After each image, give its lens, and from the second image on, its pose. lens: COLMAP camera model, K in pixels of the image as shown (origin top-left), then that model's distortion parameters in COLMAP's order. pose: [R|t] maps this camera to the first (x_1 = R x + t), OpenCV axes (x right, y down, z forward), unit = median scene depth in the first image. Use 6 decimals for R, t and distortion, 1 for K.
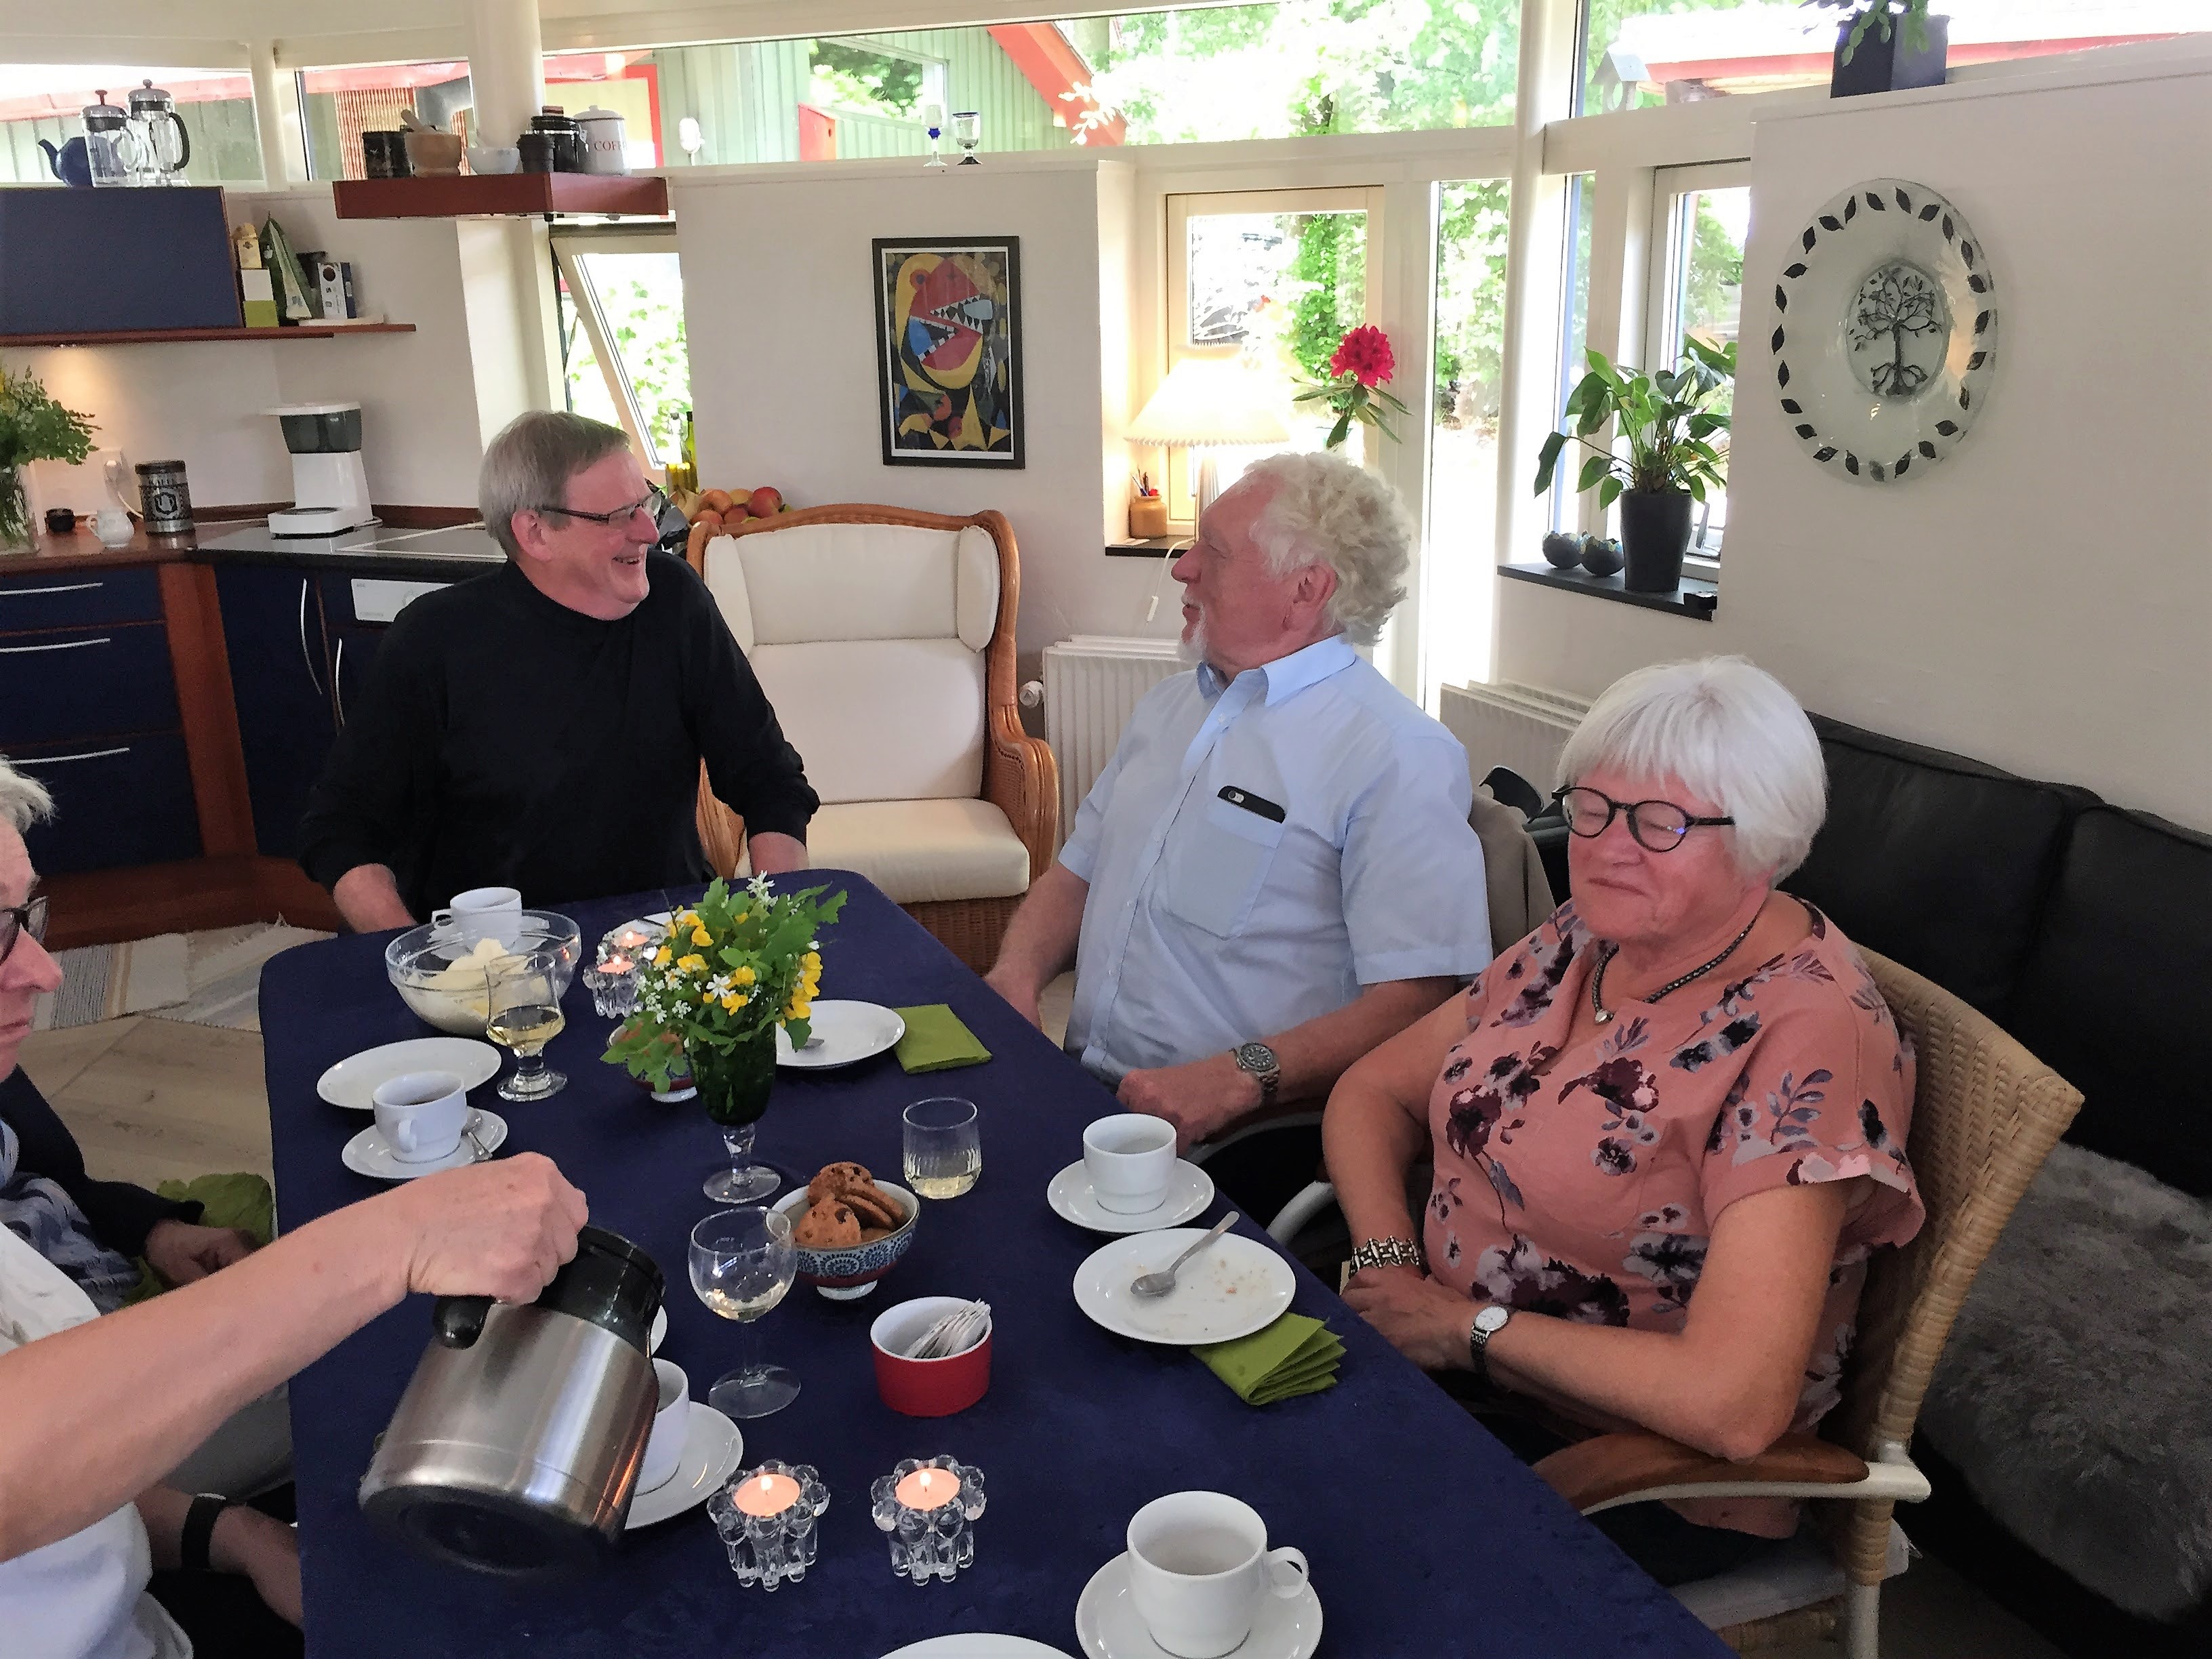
lens RADIAL K [[1885.9, 0, 1113.5], [0, 1885.9, 841.3], [0, 0, 1]] dist [0.073309, -0.090196]
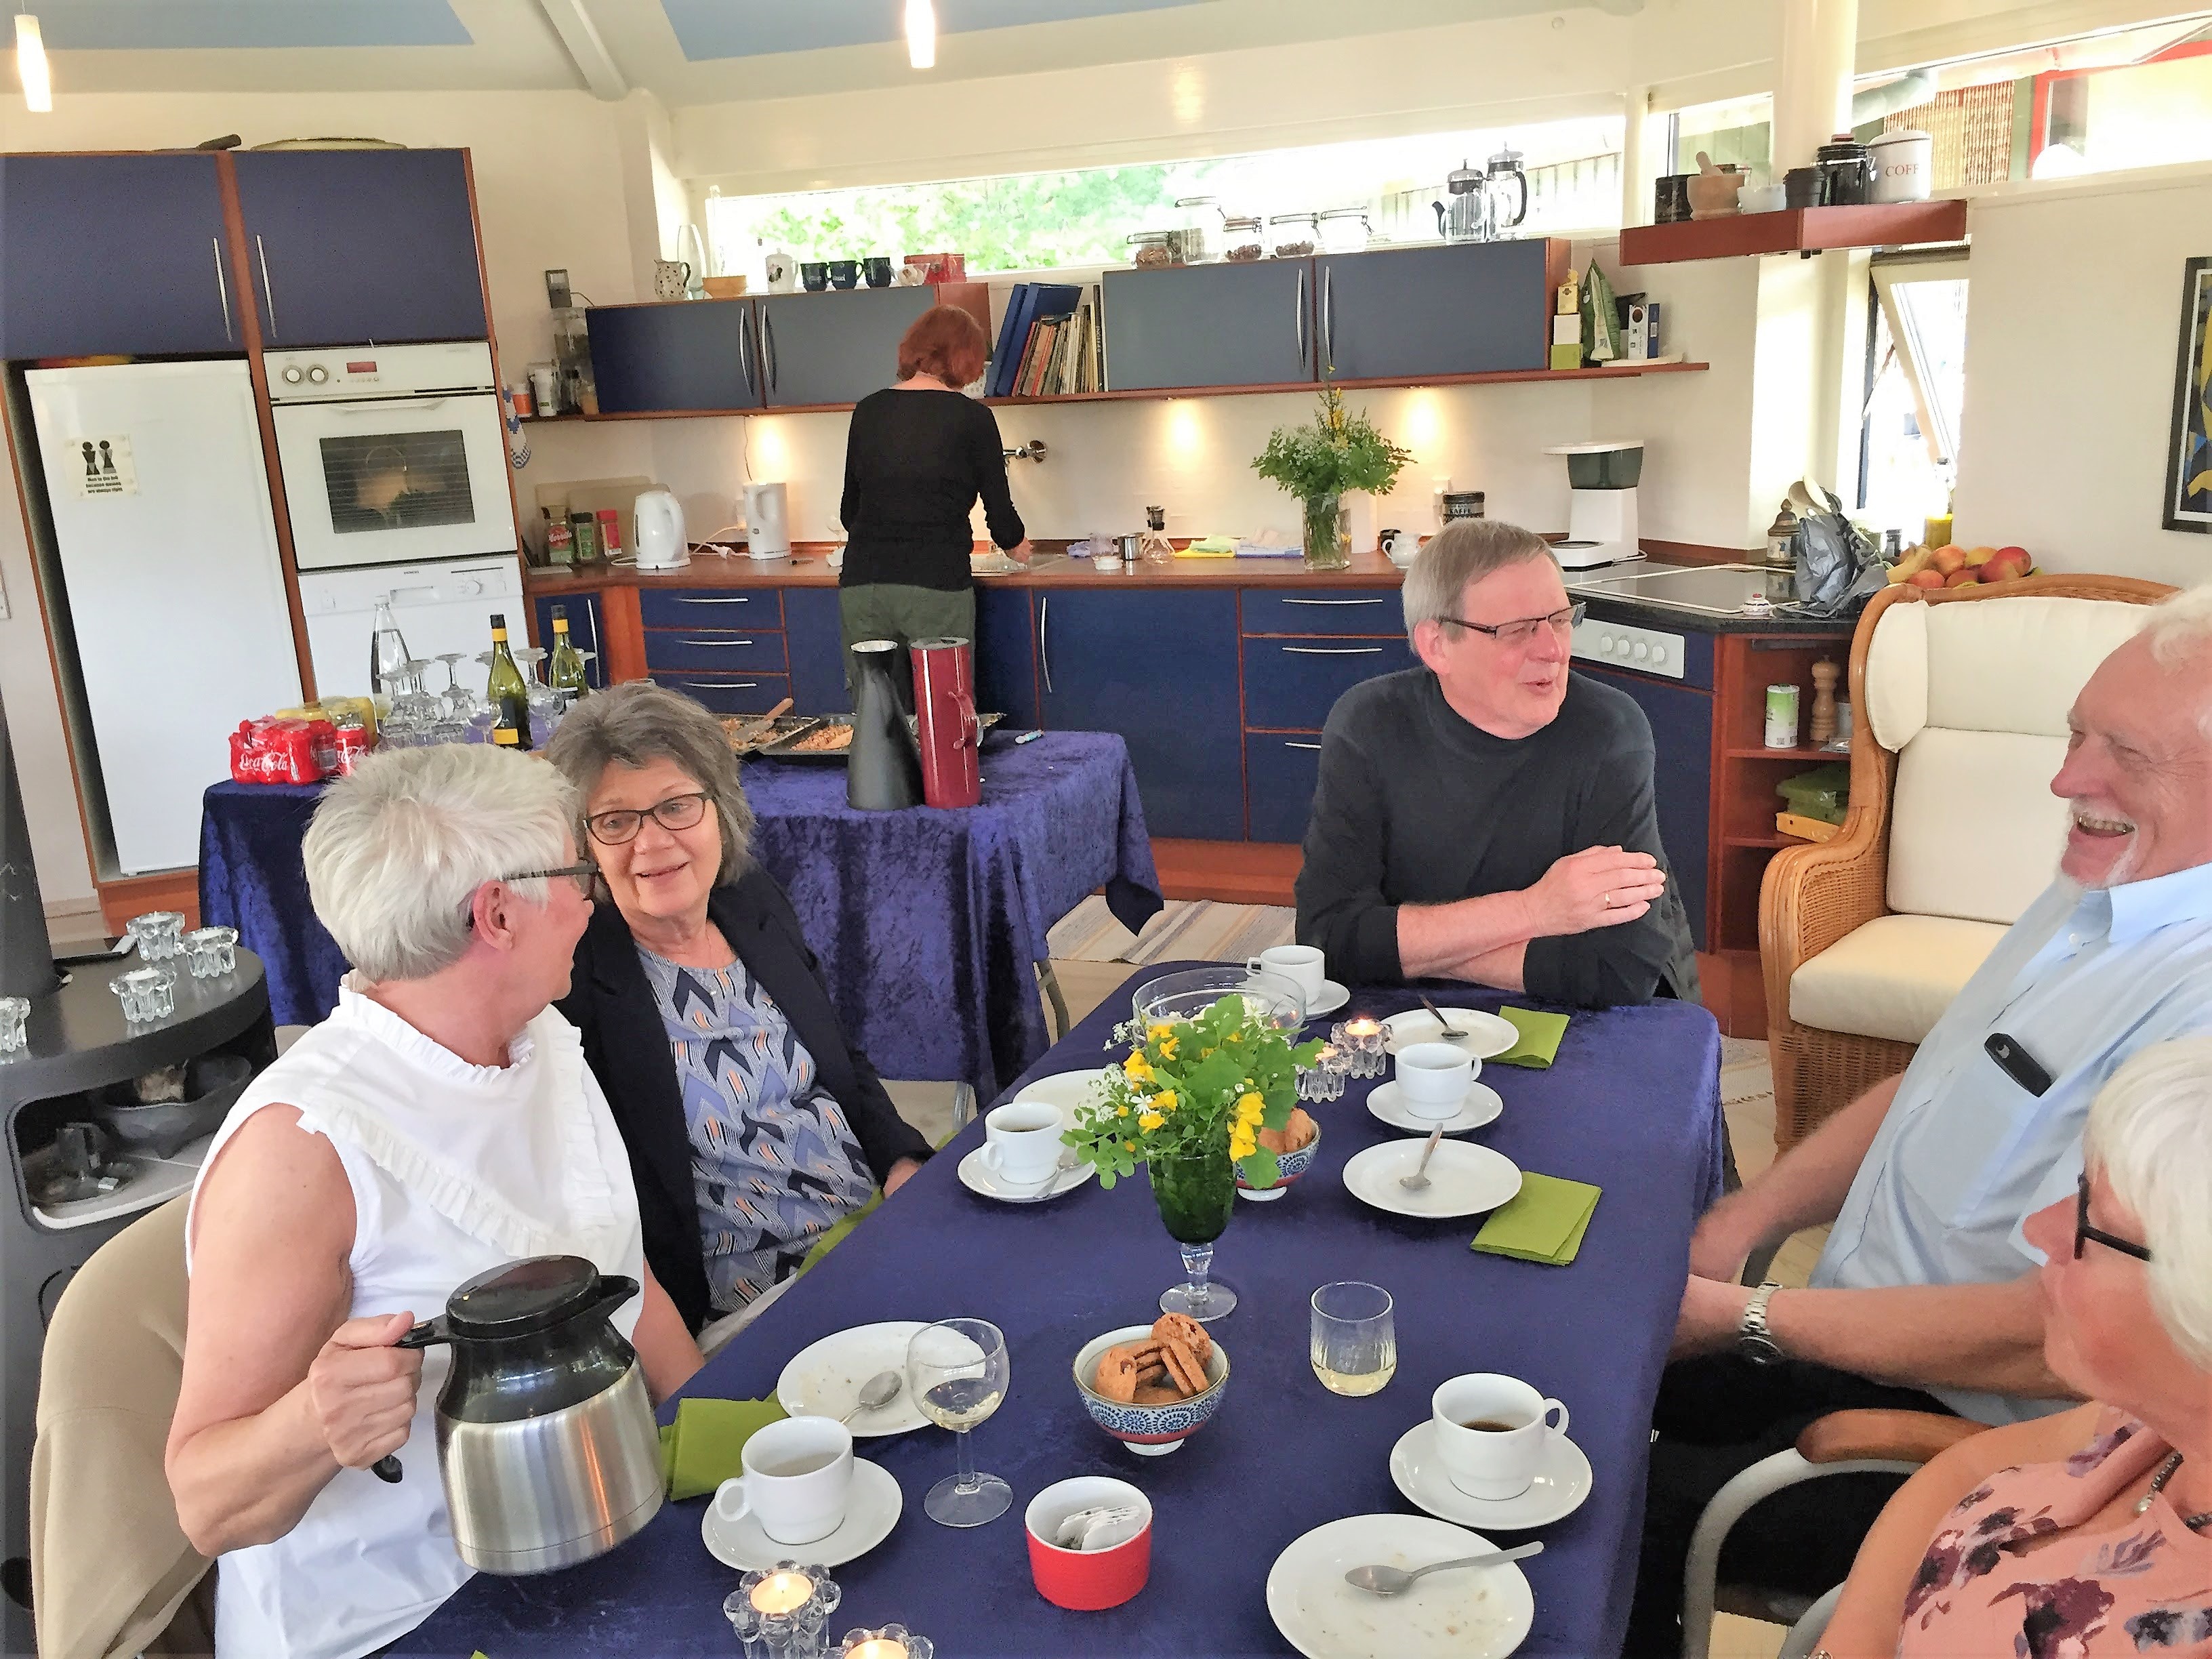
lens RADIAL K [[1885.9, 0, 1115.1], [0, 1885.9, 849.1], [0, 0, 1]] dist [0.073309, -0.090196]
pose [[0.693050, 0.176379, -0.698979, 0.171917], [-0.172001, 0.982062, 0.077269, -0.049223], [0.700069, 0.066674, 0.710955, 0.101824]]
